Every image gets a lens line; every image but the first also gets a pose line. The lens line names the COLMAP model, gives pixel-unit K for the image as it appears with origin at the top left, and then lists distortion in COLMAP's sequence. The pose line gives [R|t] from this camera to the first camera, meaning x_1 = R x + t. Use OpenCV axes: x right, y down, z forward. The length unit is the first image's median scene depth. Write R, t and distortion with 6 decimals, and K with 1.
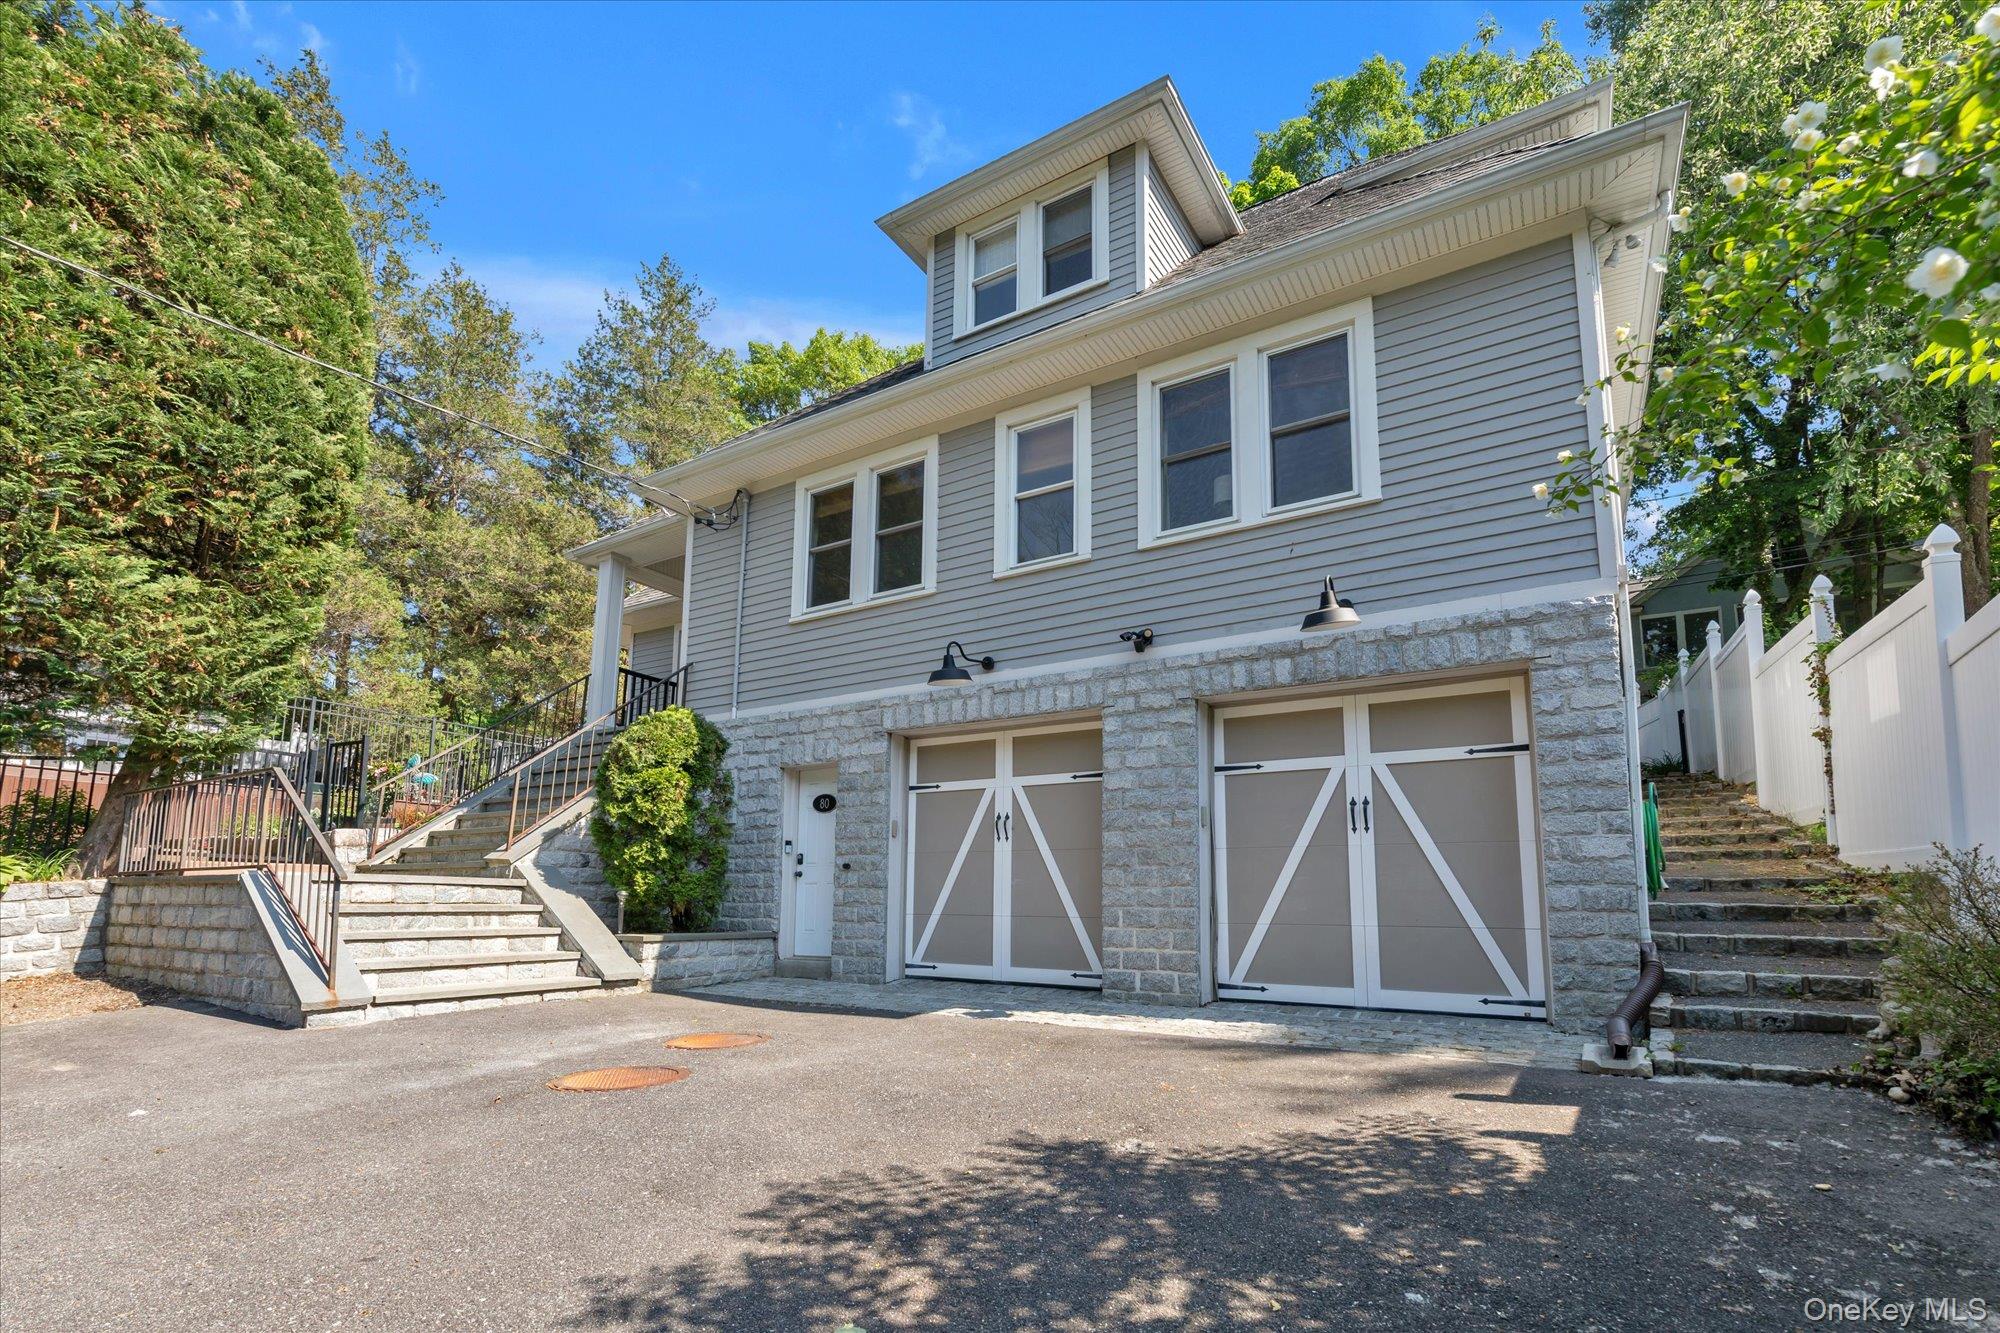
lens RADIAL K [[918.6, 0, 984.5], [0, 918.6, 808.6], [0, 0, 1]] dist [-0.005681, -0.000725]
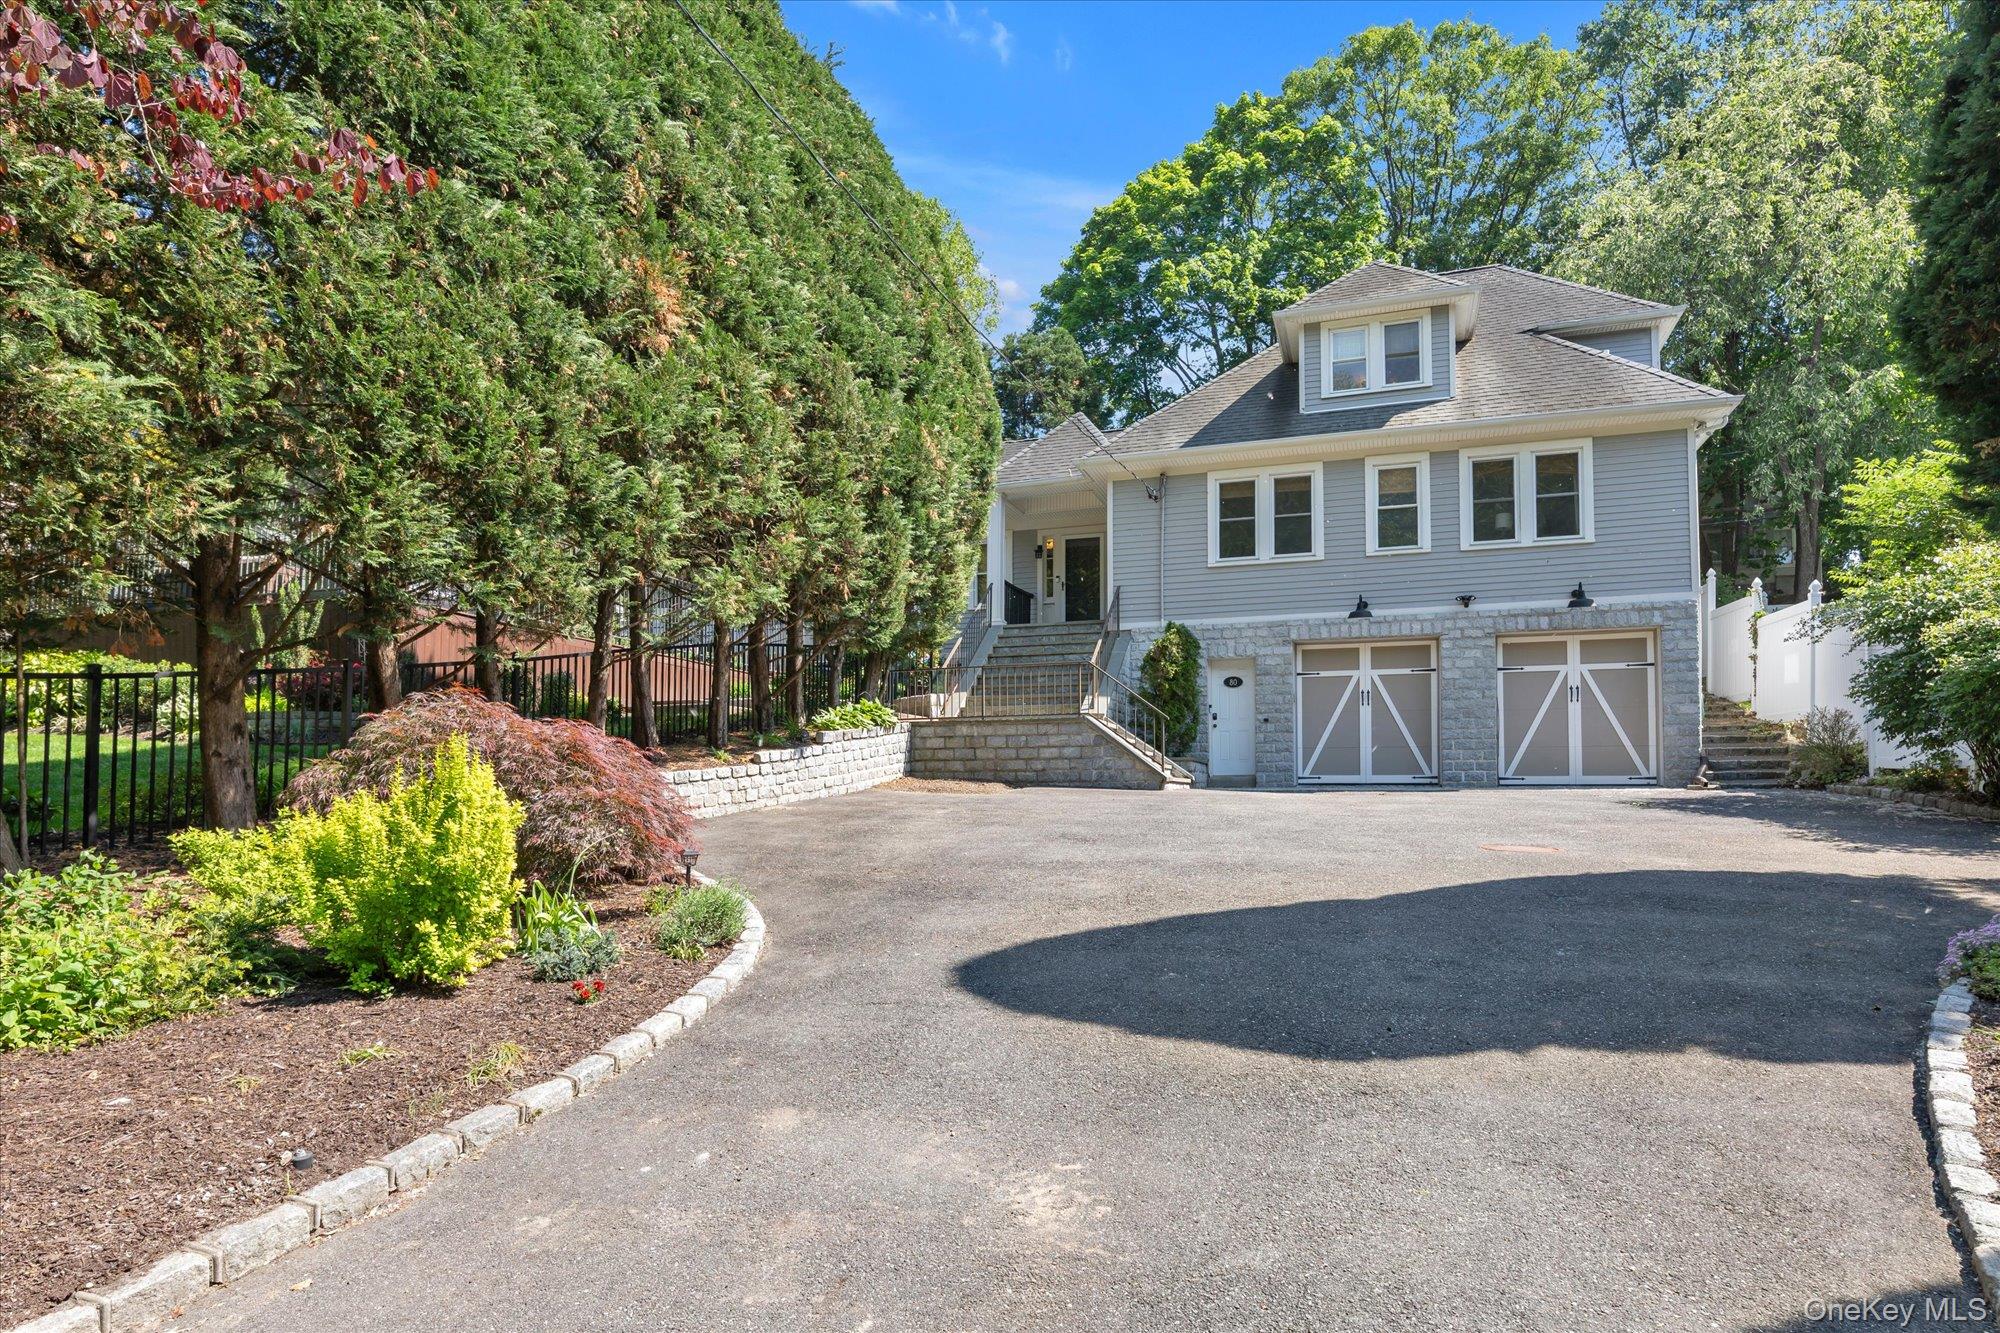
lens RADIAL K [[1098.6, 0, 1032.8], [0, 1098.6, 783.7], [0, 0, 1]] dist [0.000062, -0.001094]
pose [[0.971164, -0.006813, 0.238313, -1.200977], [-0.015742, 0.995578, 0.092615, -0.001429], [-0.237890, -0.093696, 0.966762, -0.992159]]
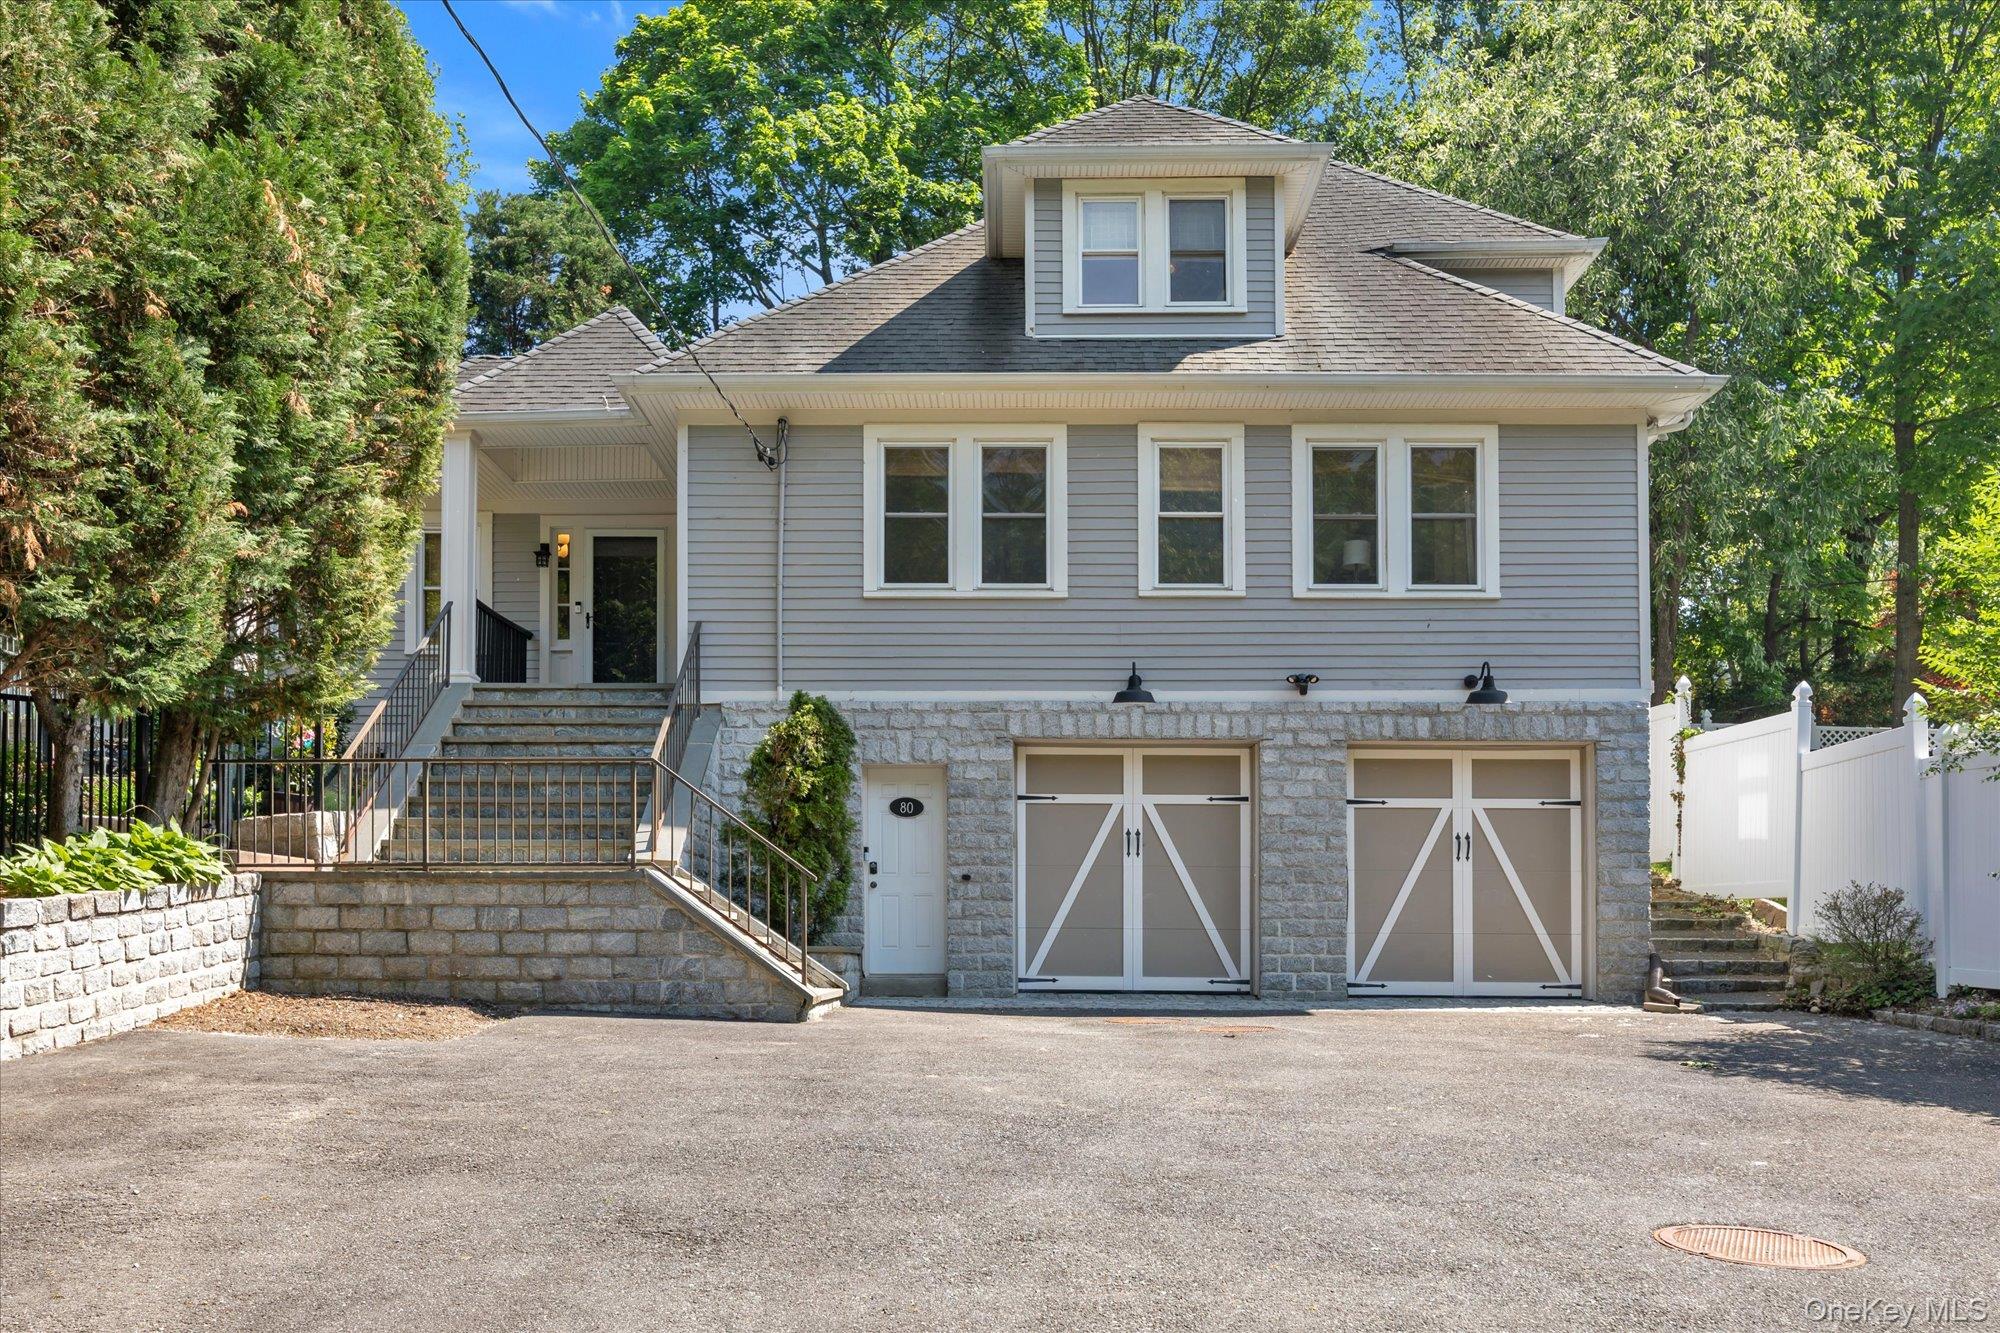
lens RADIAL K [[1543.9, 0, 993.7], [0, 1543.9, 970.6], [0, 0, 1]] dist [-0.006998, 0.011511]
pose [[0.860054, -0.008389, 0.510134, -1.074237], [-0.051313, 0.993373, 0.102847, -0.008326], [-0.507616, -0.114630, 0.853924, -0.445628]]
